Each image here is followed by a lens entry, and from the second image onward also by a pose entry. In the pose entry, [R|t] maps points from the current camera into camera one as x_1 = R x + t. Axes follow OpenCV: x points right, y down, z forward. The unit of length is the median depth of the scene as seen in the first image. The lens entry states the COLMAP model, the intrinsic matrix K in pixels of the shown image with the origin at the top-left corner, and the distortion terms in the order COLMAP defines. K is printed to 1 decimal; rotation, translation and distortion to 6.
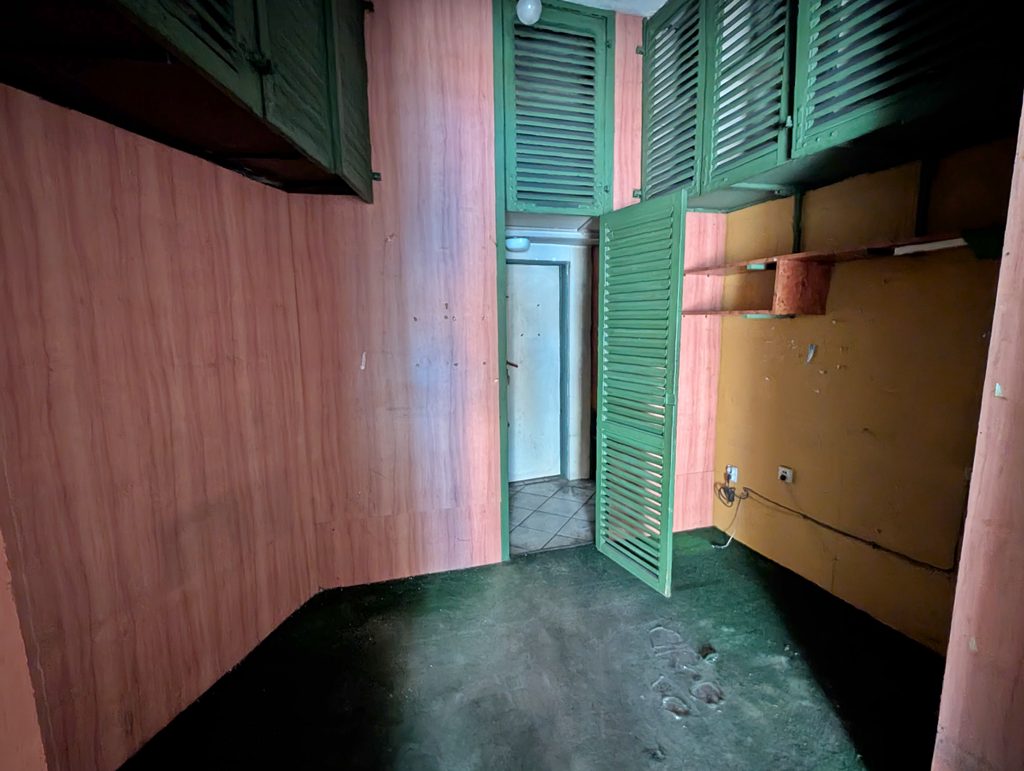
lens RADIAL K [[446.2, 0, 511.3], [0, 446.2, 381.2], [0, 0, 1]] dist [0.000548, -0.000313]
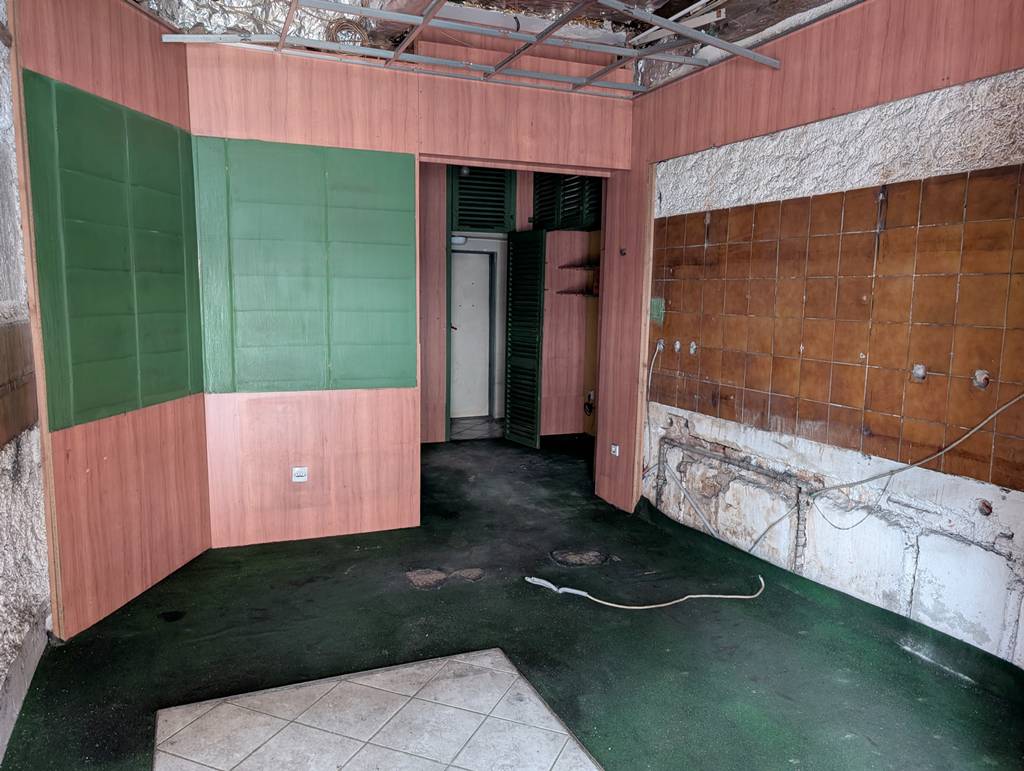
lens RADIAL K [[723.1, 0, 512.3], [0, 723.1, 387.4], [0, 0, 1]] dist [0.032666, -0.026585]
pose [[0.995182, 0.018118, 0.096357, -0.033336], [-0.017408, 0.999815, -0.008207, 0.209383], [-0.096488, 0.006490, 0.995313, -1.546509]]
